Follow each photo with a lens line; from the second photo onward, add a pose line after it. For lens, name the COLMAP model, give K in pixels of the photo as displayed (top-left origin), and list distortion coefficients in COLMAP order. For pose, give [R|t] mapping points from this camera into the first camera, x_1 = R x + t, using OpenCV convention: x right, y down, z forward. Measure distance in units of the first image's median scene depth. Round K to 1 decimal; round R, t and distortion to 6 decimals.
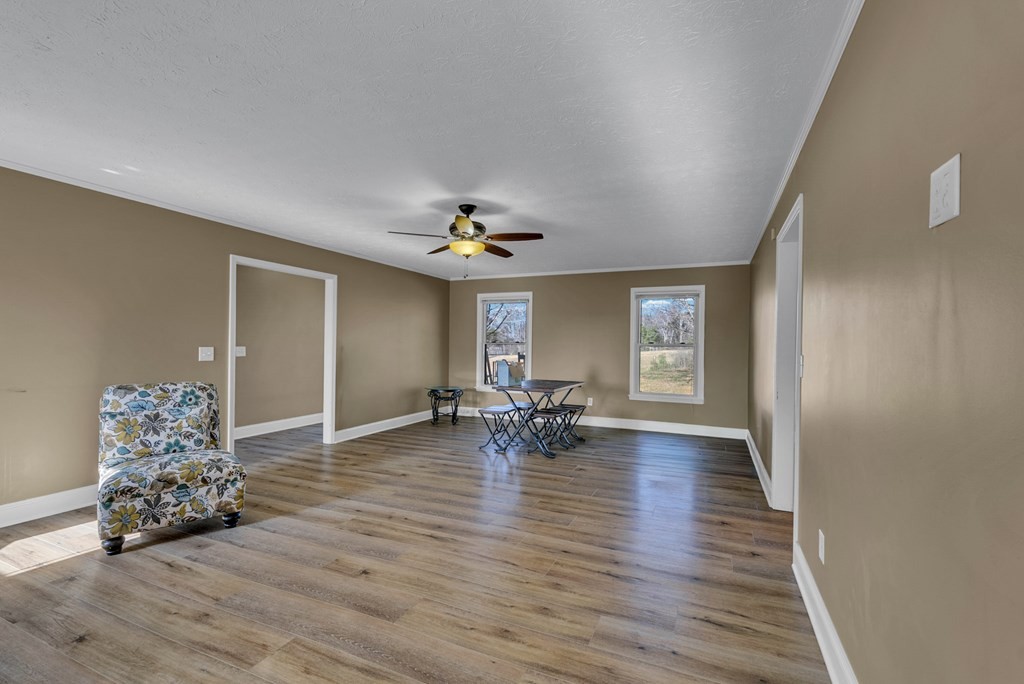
lens RADIAL K [[447.9, 0, 519.1], [0, 447.9, 347.5], [0, 0, 1]] dist [-0.005610, 0.000001]
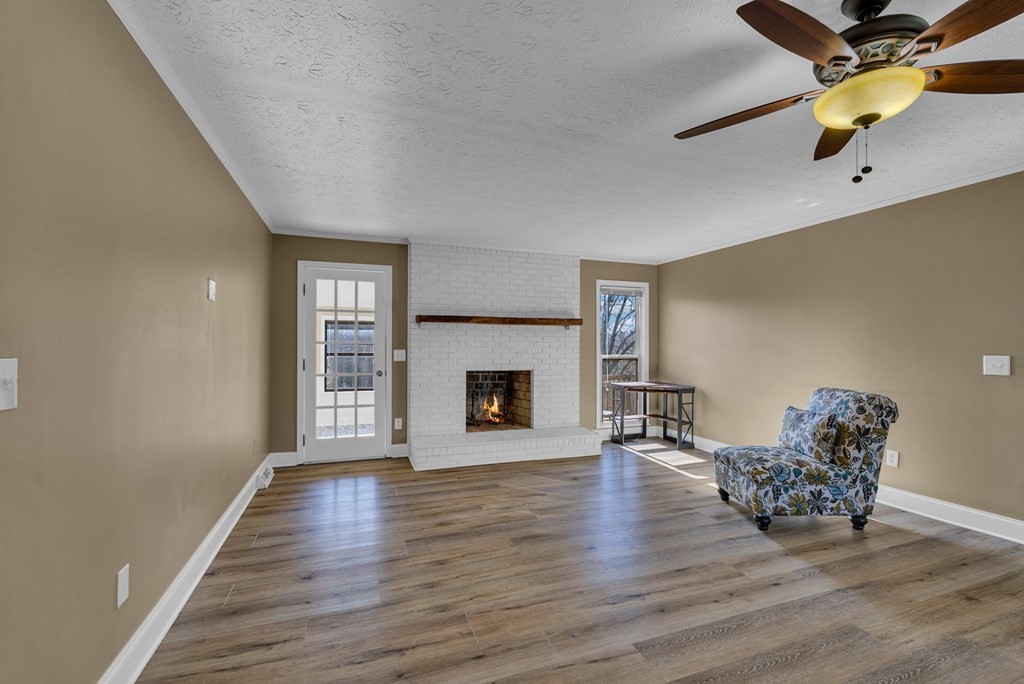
lens RADIAL K [[447.9, 0, 519.2], [0, 447.9, 345.5], [0, 0, 1]] dist [-0.005610, 0.000001]
pose [[-0.714234, -0.017803, -0.699680, 0.477137], [-0.013159, 0.999841, -0.012007, 0.002182], [0.699783, 0.000631, -0.714355, 1.354189]]
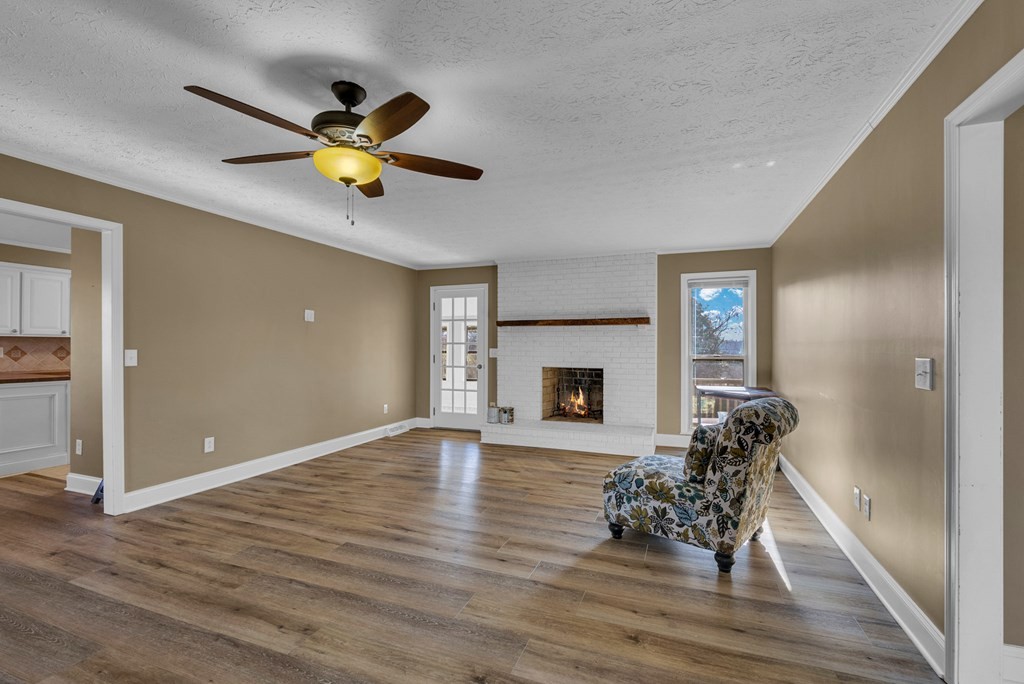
lens RADIAL K [[447.9, 0, 521.0], [0, 447.9, 343.9], [0, 0, 1]] dist [-0.005610, 0.000001]
pose [[-0.998300, -0.015124, -0.056283, -0.380436], [-0.014902, 0.999879, -0.004366, -0.010136], [0.056343, -0.003520, -0.998405, 1.978984]]
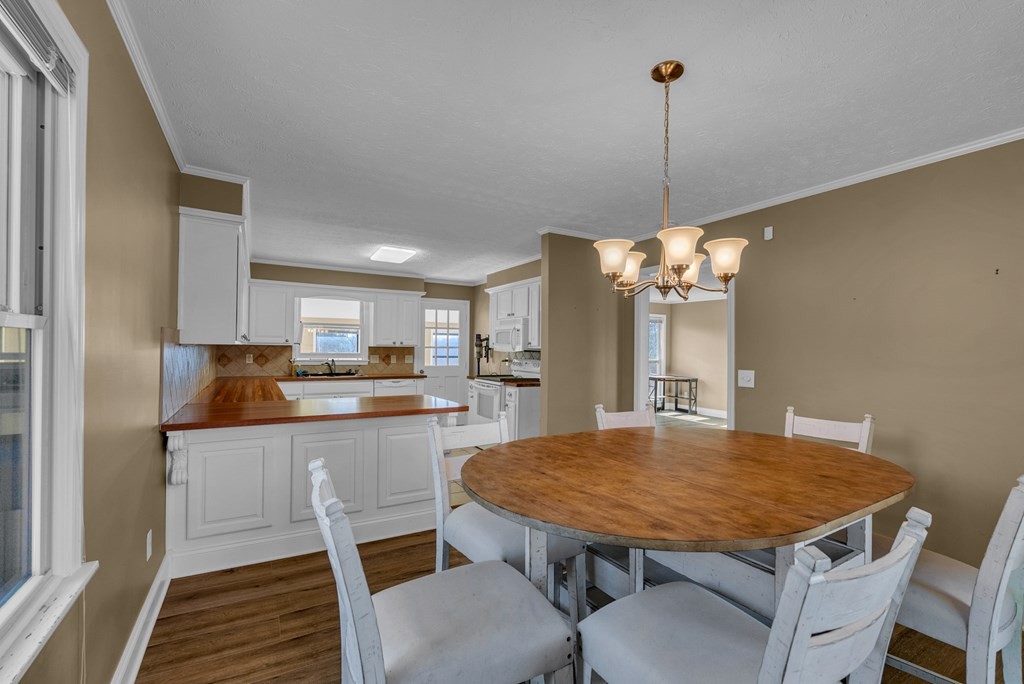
lens RADIAL K [[447.9, 0, 516.0], [0, 447.9, 343.5], [0, 0, 1]] dist [-0.005610, 0.000001]
pose [[-0.594539, -0.025163, -0.803673, 1.974705], [-0.022459, 0.999640, -0.014684, -0.028915], [0.803753, 0.009320, -0.594890, 1.392033]]
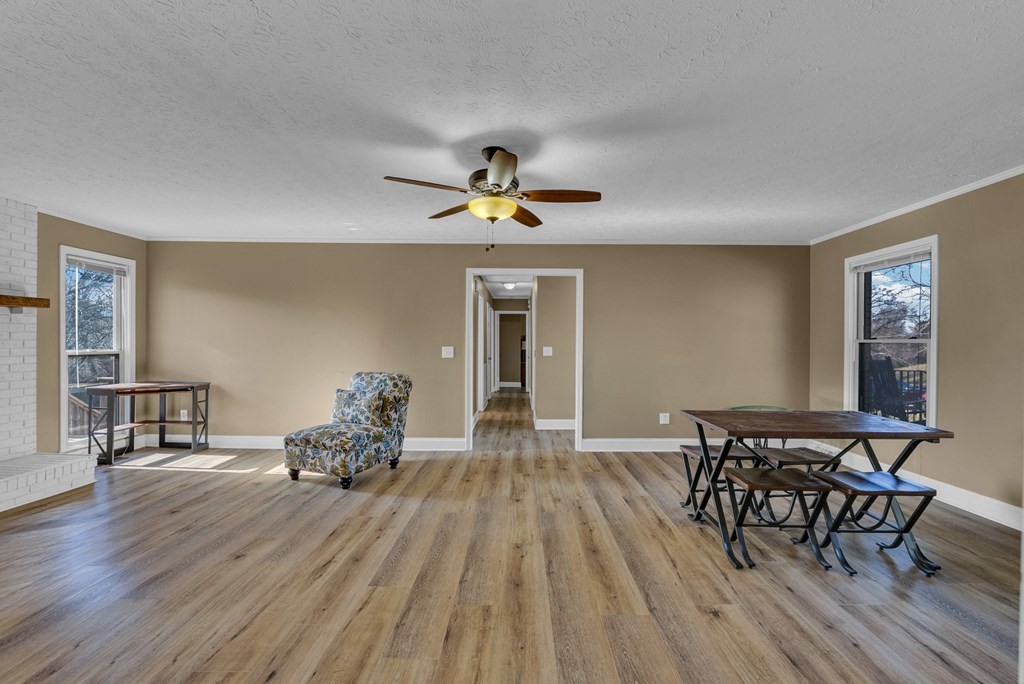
lens RADIAL K [[447.9, 0, 518.0], [0, 447.9, 344.9], [0, 0, 1]] dist [-0.005610, 0.000001]
pose [[0.396752, -0.006334, -0.917904, 0.718824], [-0.003914, 0.999955, -0.008592, 0.005642], [0.917917, 0.007002, 0.396710, 0.953058]]
